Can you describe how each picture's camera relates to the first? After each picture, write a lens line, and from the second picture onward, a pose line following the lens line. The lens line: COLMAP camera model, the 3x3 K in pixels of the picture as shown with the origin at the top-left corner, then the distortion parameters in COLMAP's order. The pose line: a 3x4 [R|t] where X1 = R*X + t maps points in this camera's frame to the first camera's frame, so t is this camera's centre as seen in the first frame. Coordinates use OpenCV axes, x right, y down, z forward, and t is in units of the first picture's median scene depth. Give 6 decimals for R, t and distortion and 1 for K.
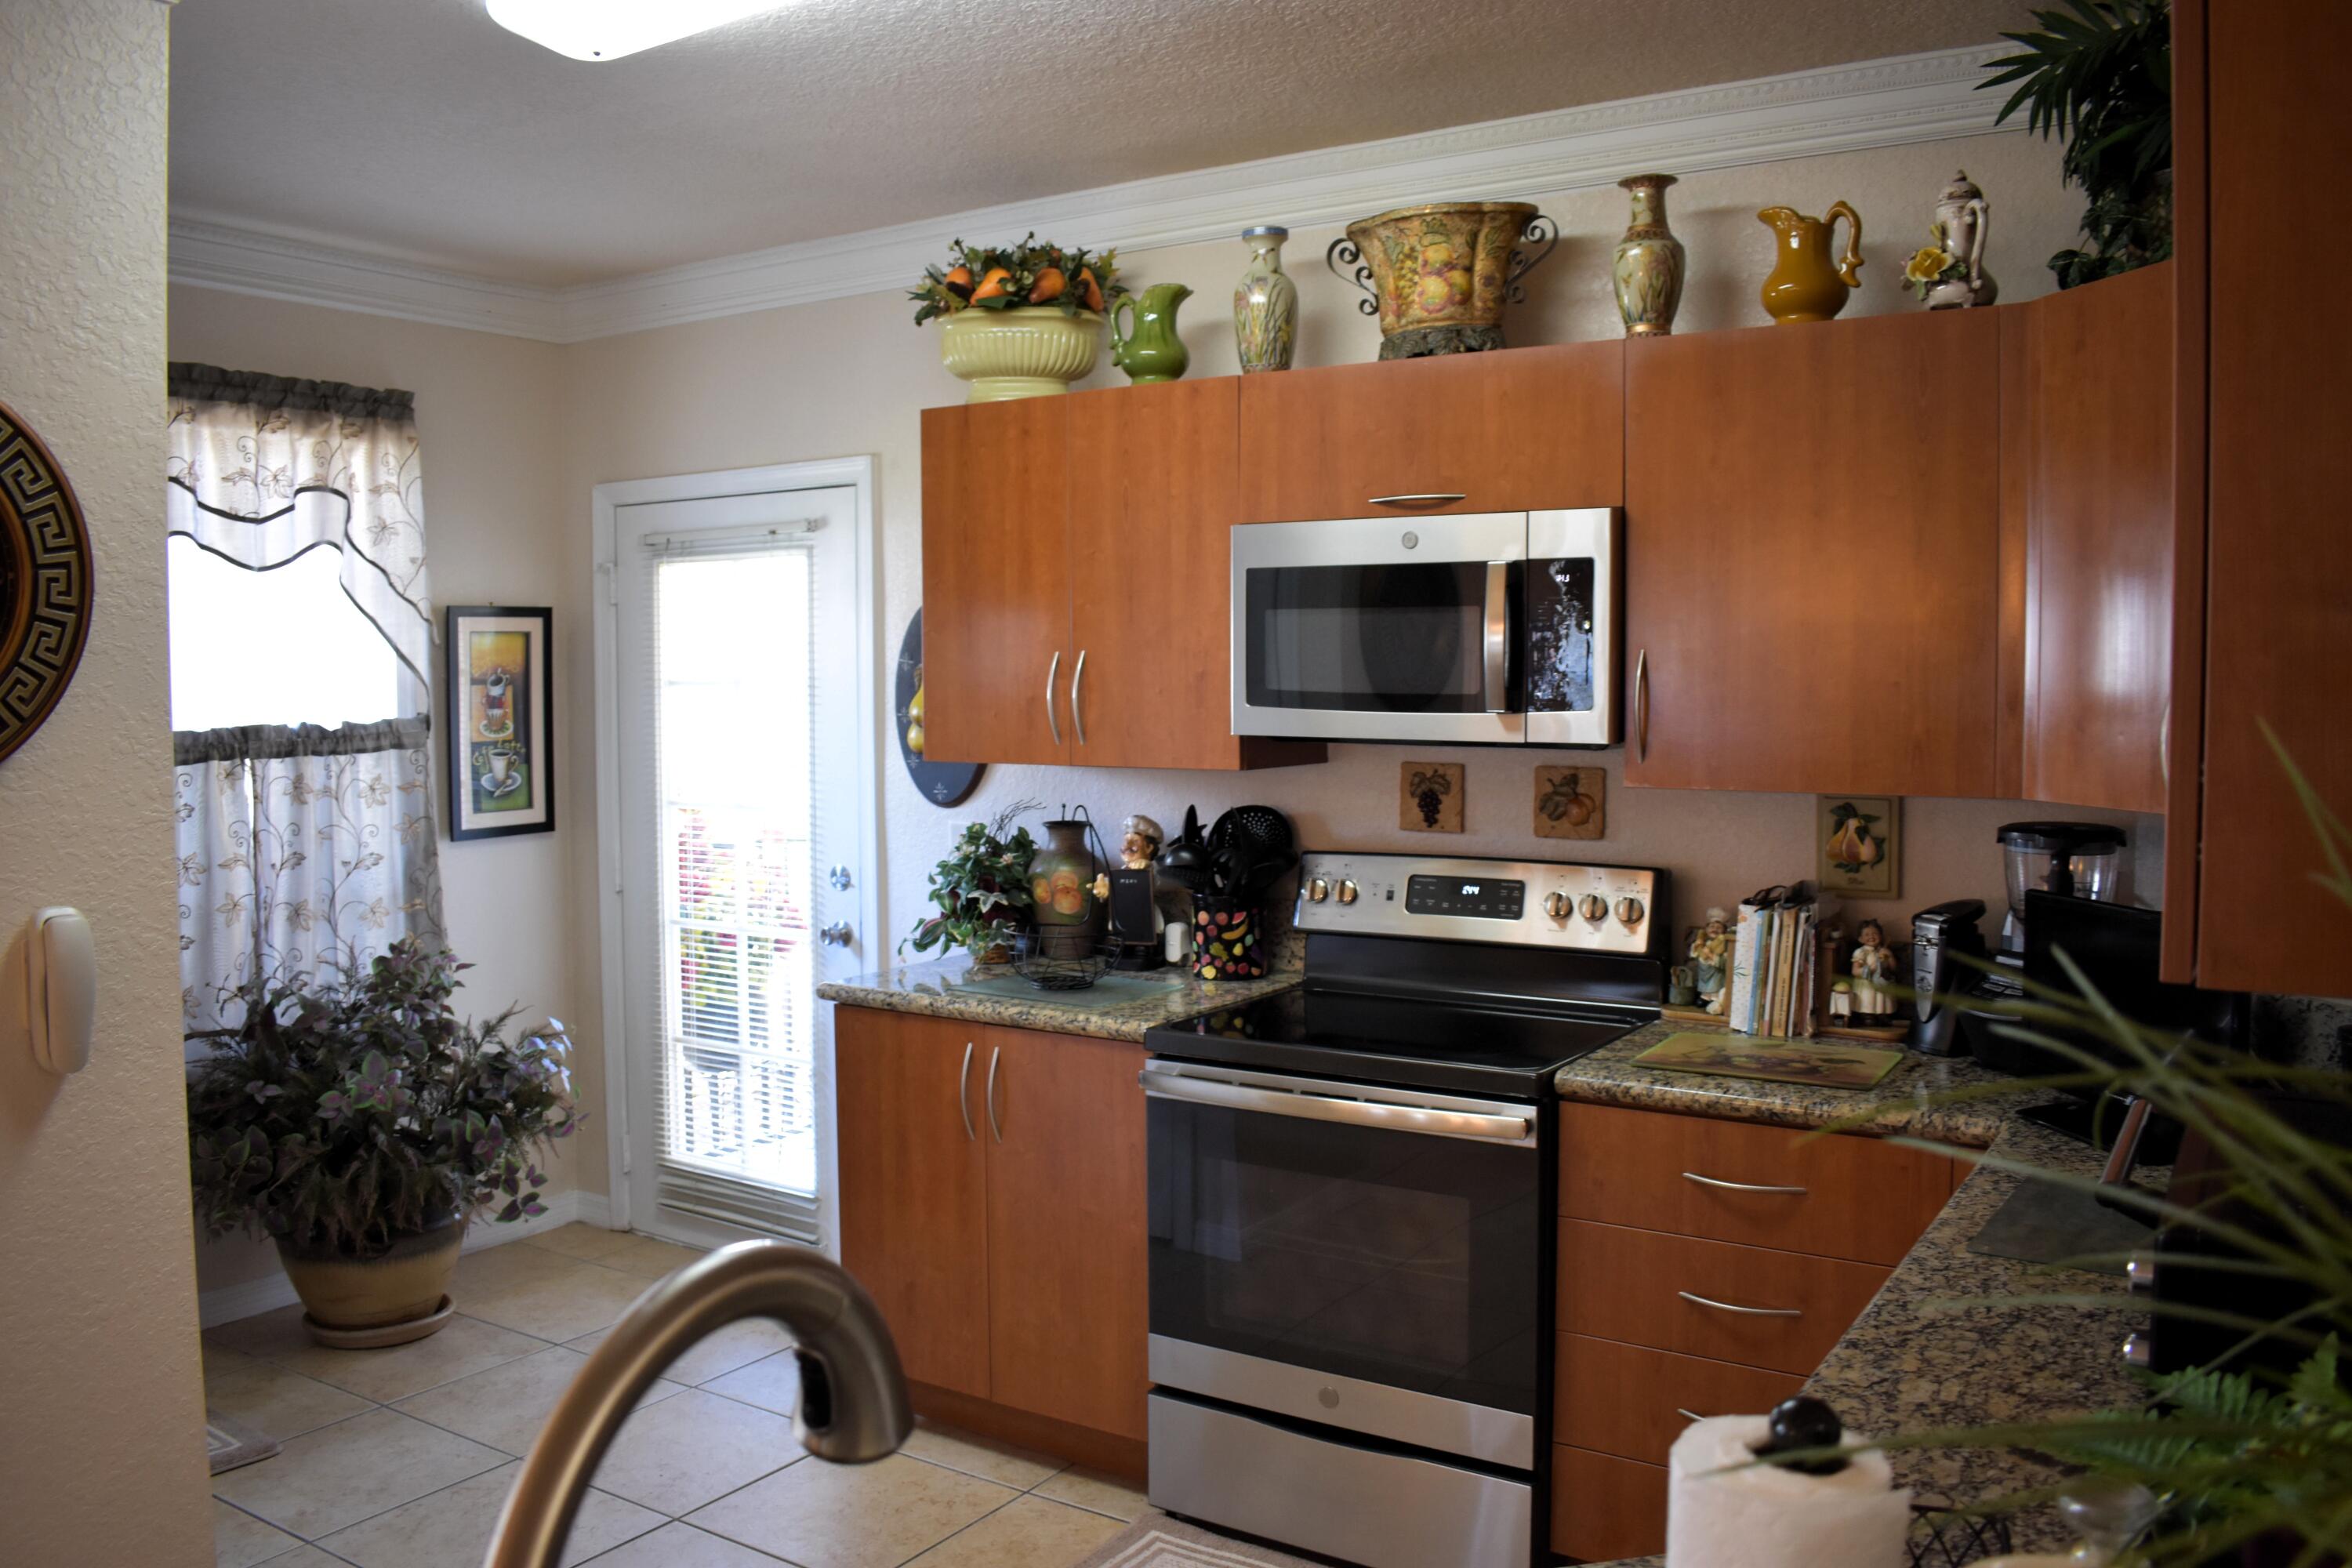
lens RADIAL K [[1831.7, 0, 1182.8], [0, 1831.7, 797.1], [0, 0, 1]] dist [-0.077202, -0.002317]
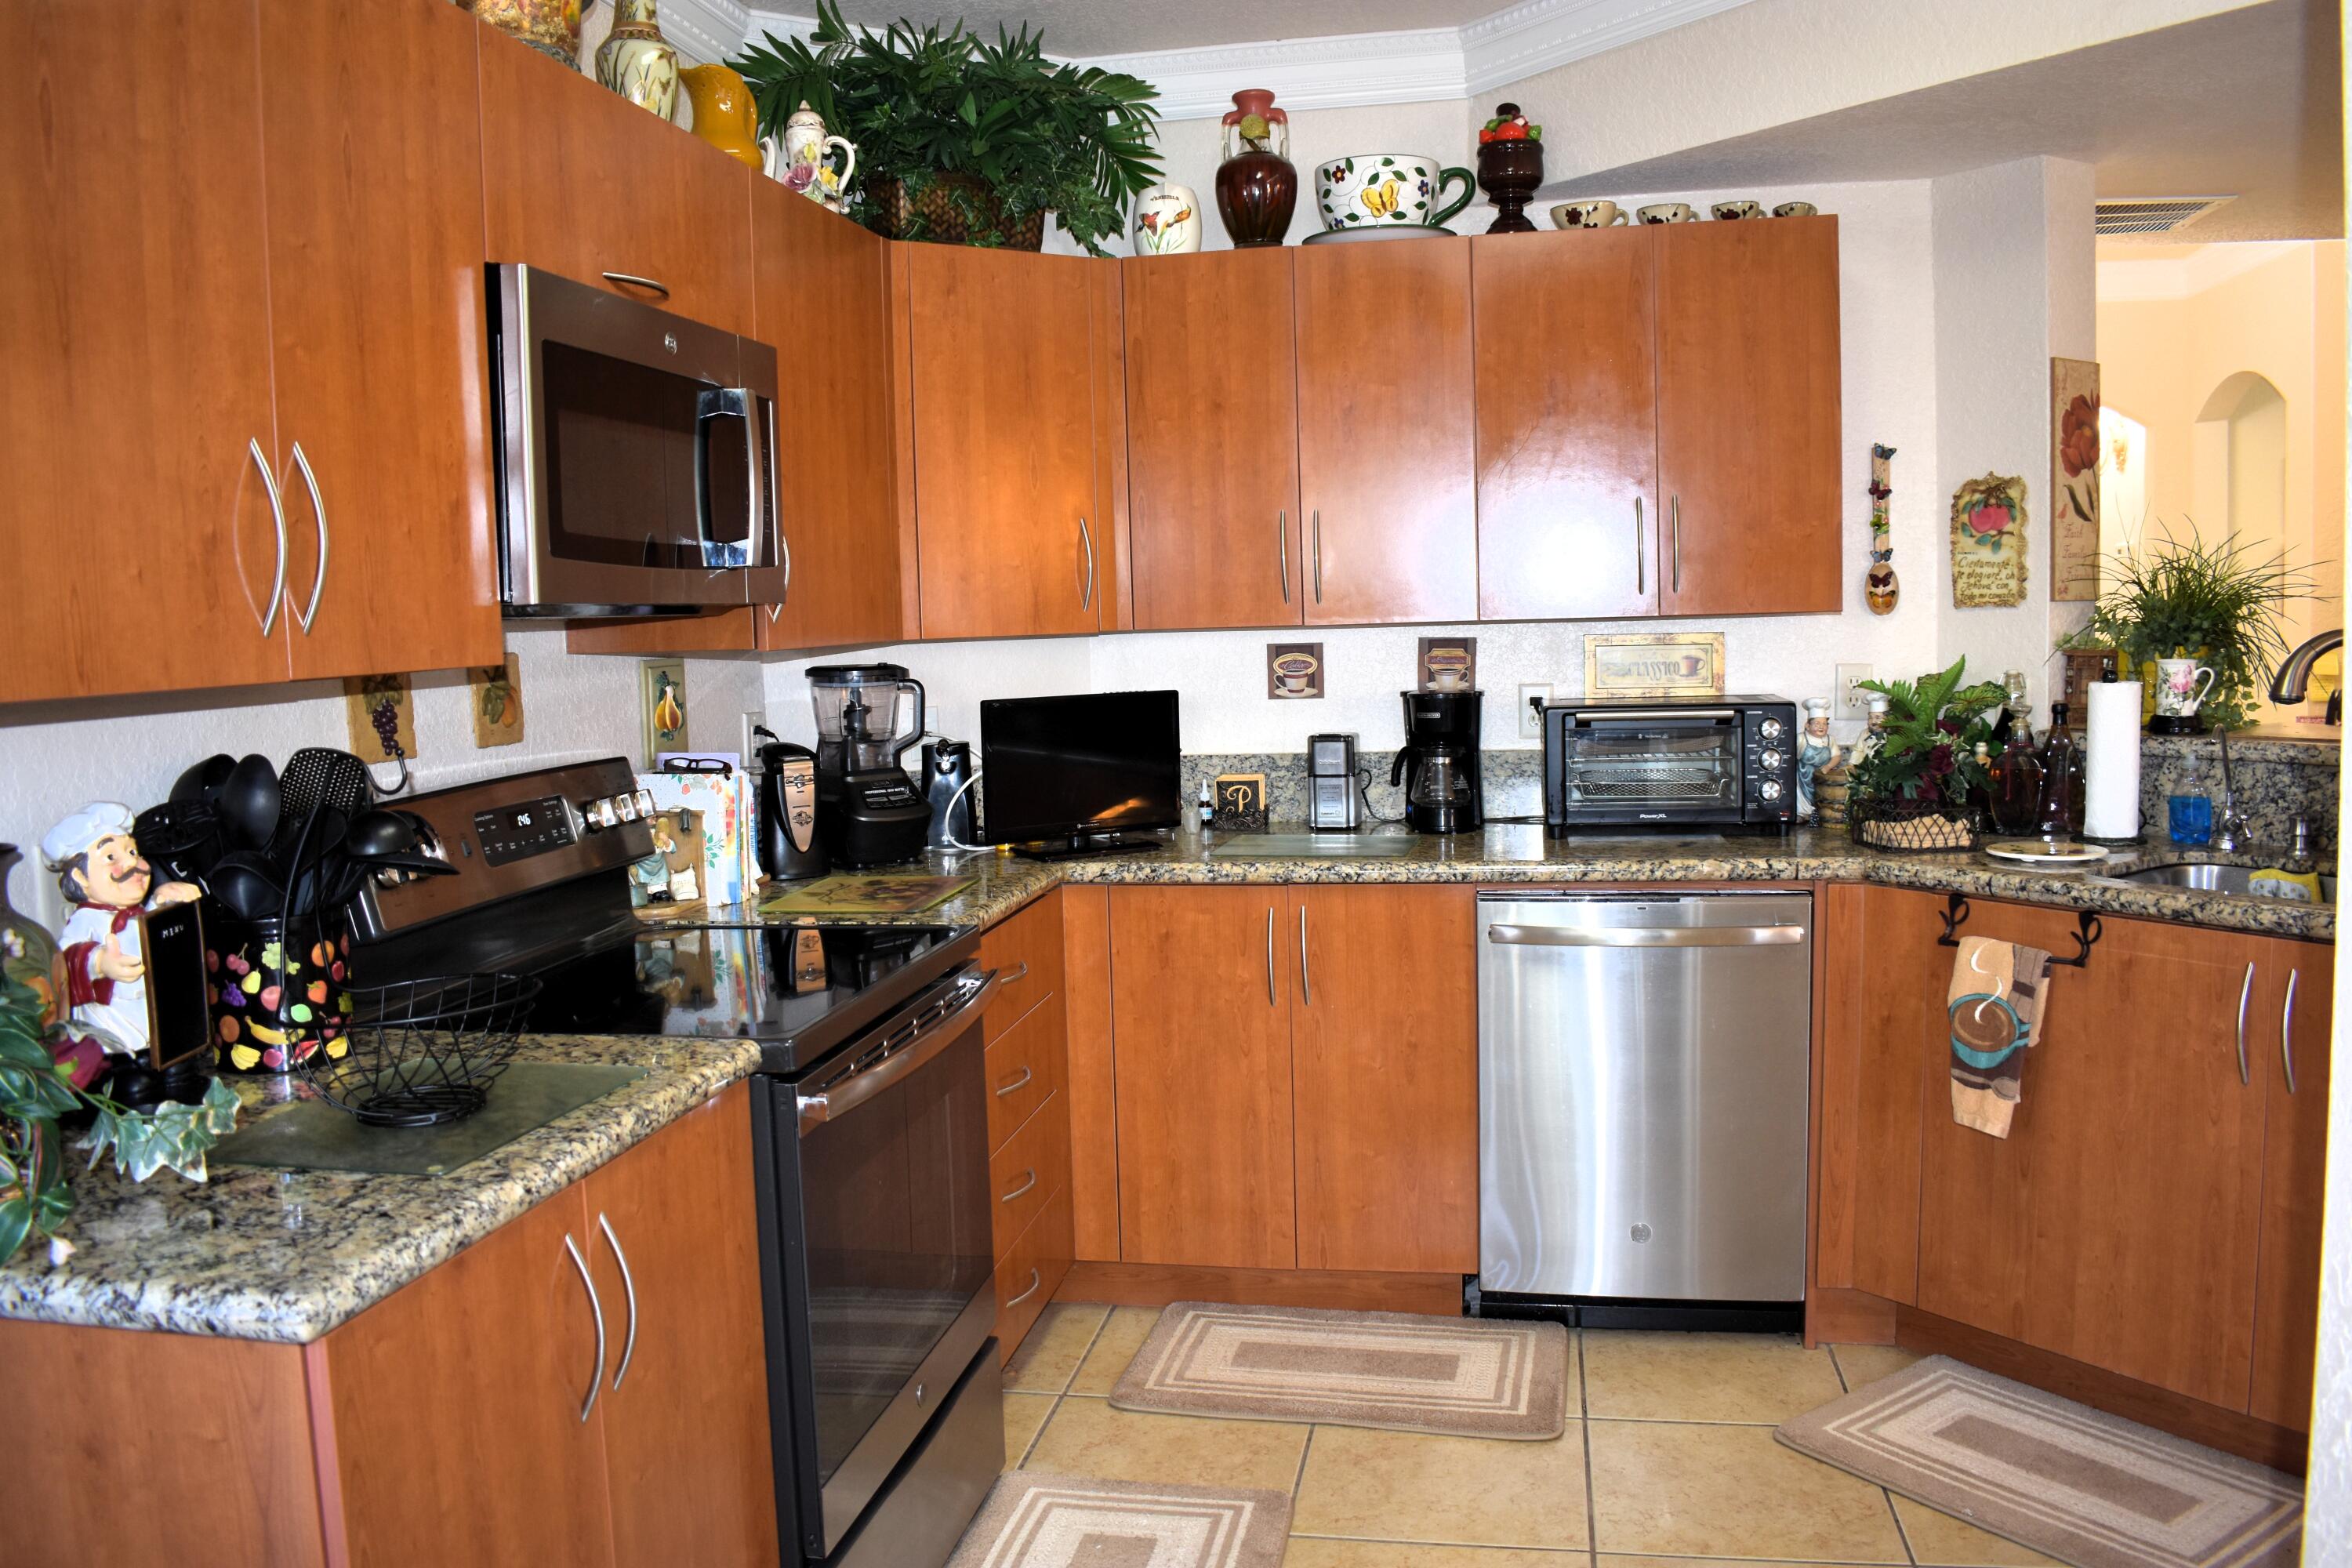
lens RADIAL K [[1831.7, 0, 1174.0], [0, 1831.7, 776.3], [0, 0, 1]] dist [-0.077202, -0.002317]
pose [[-0.367592, -0.073946, 0.927043, -0.646787], [0.091758, 0.989086, 0.115278, -0.028266], [-0.925449, 0.127439, -0.356795, 1.062116]]
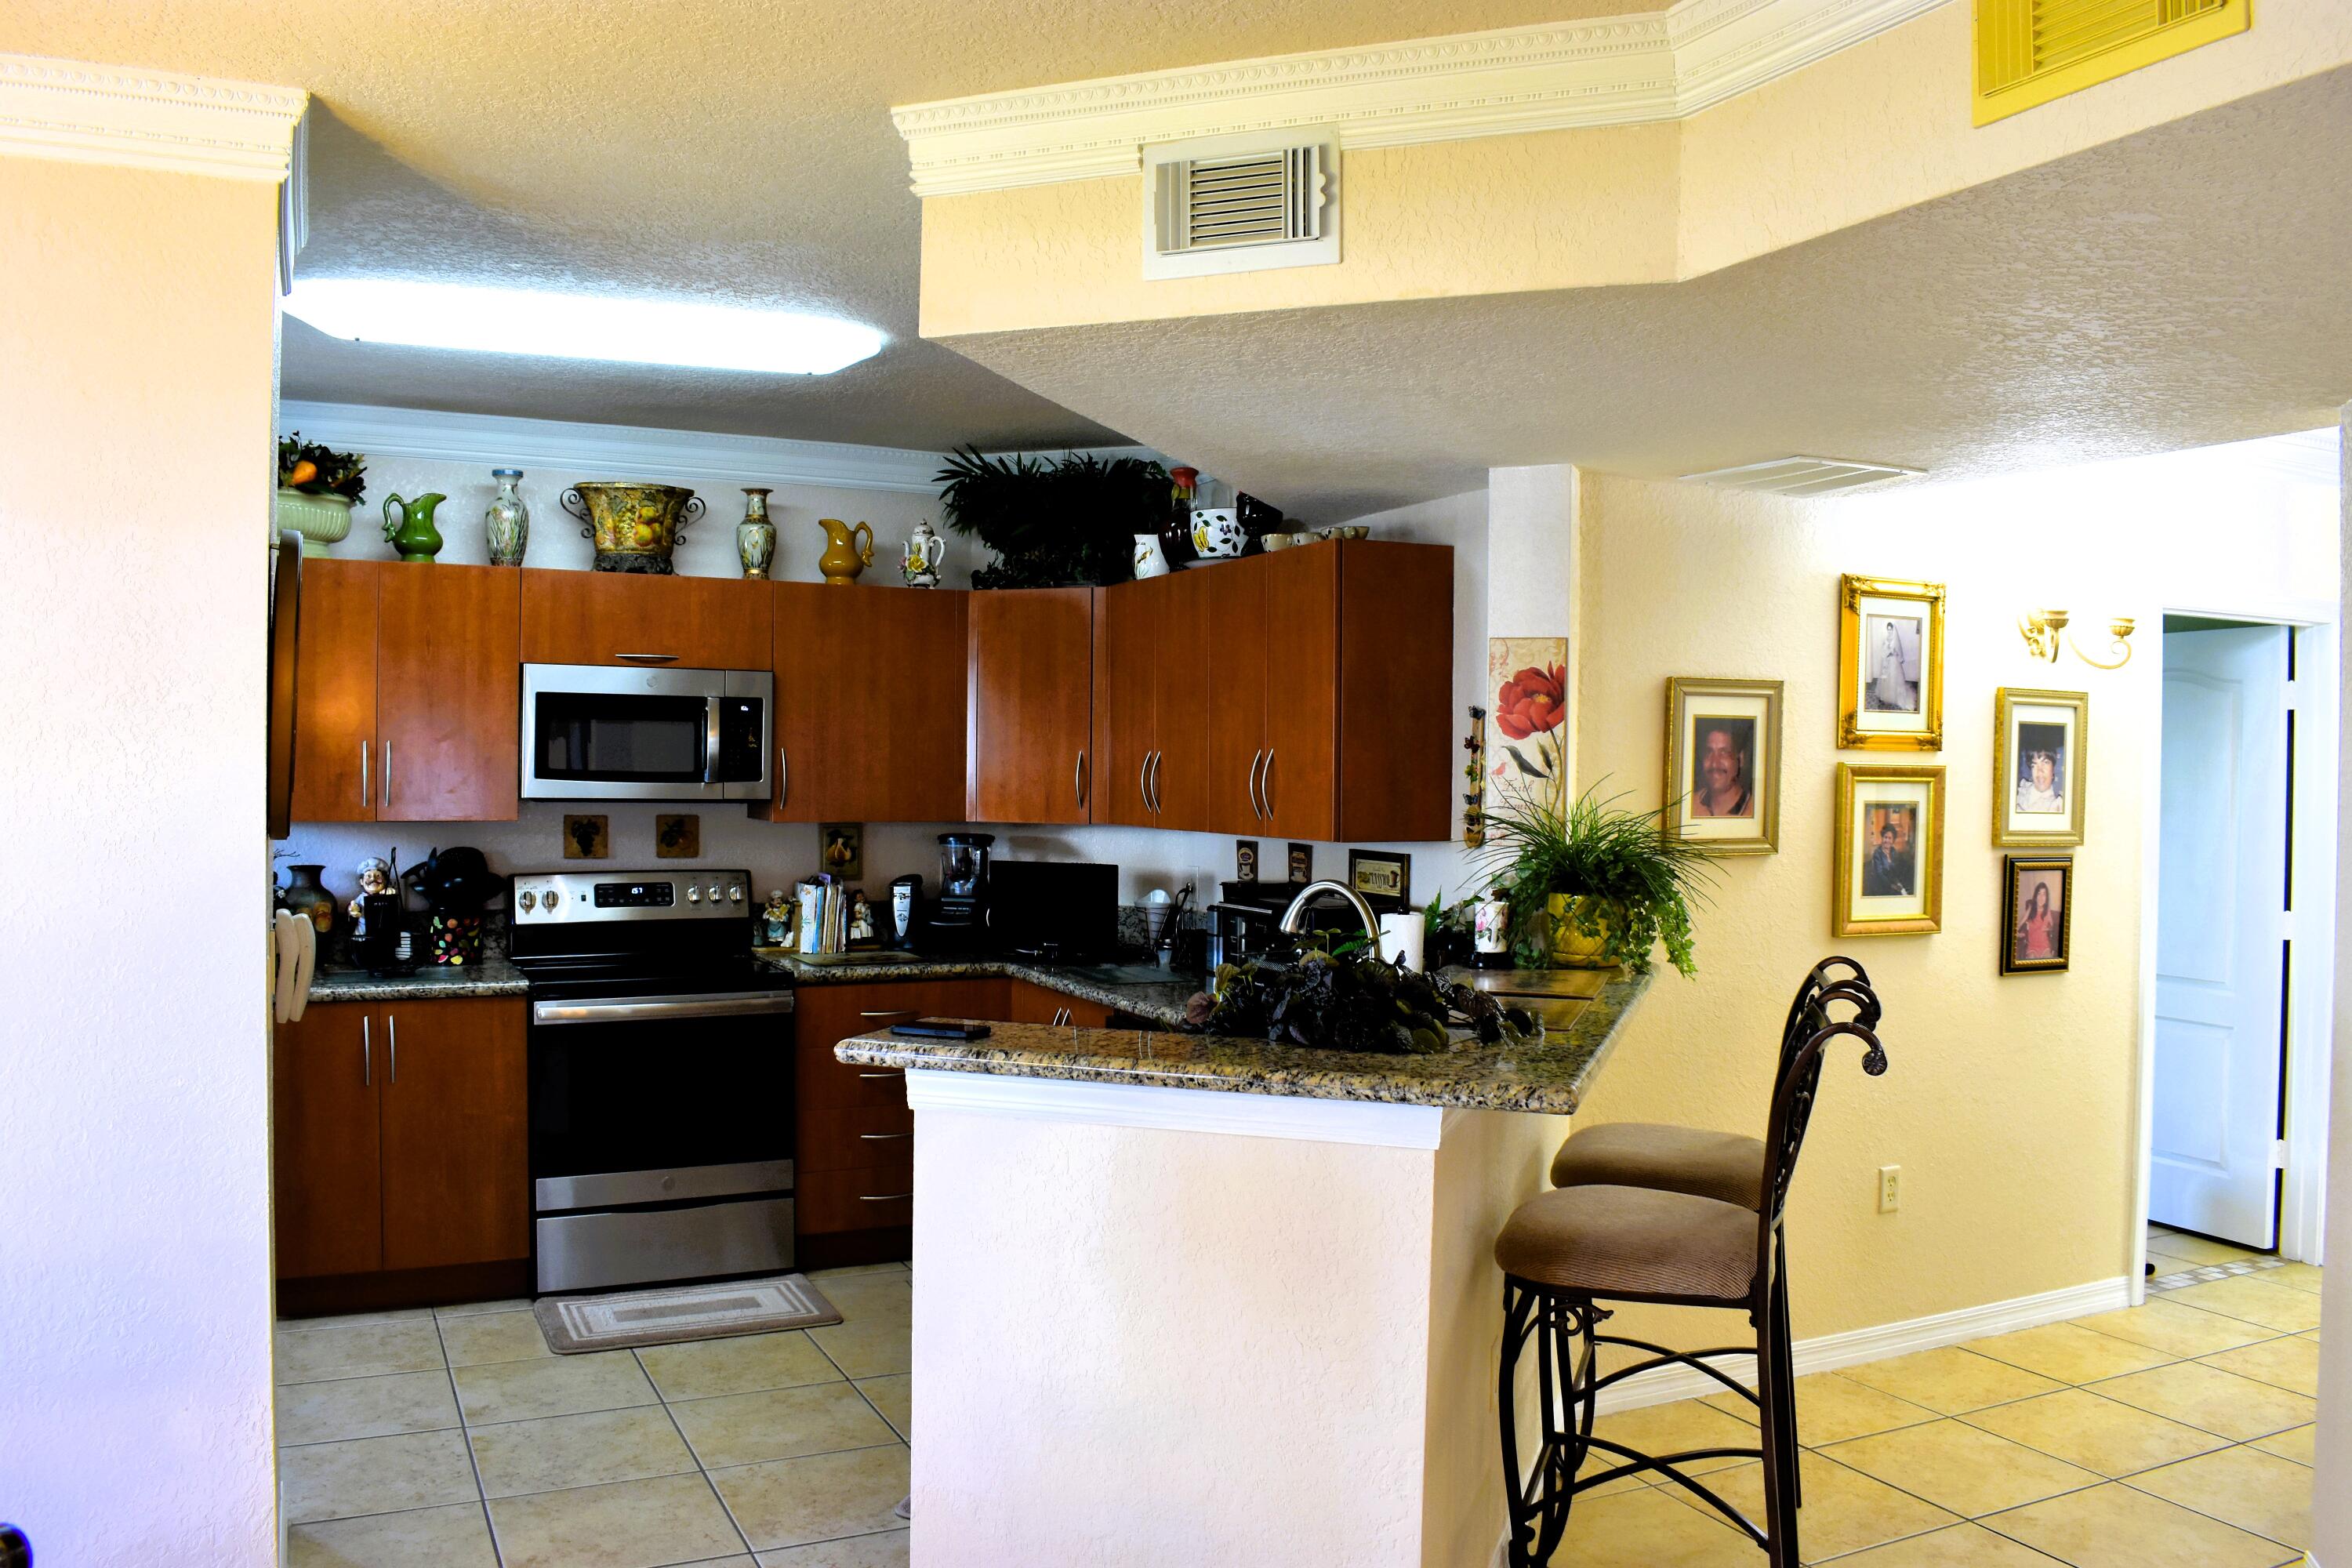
lens RADIAL K [[1831.7, 0, 1169.3], [0, 1831.7, 781.3], [0, 0, 1]] dist [-0.077202, -0.002317]
pose [[0.523209, 0.001002, 0.852204, -1.031839], [0.044355, 0.998612, -0.028406, 0.021164], [-0.851049, 0.052662, 0.522438, -0.281662]]
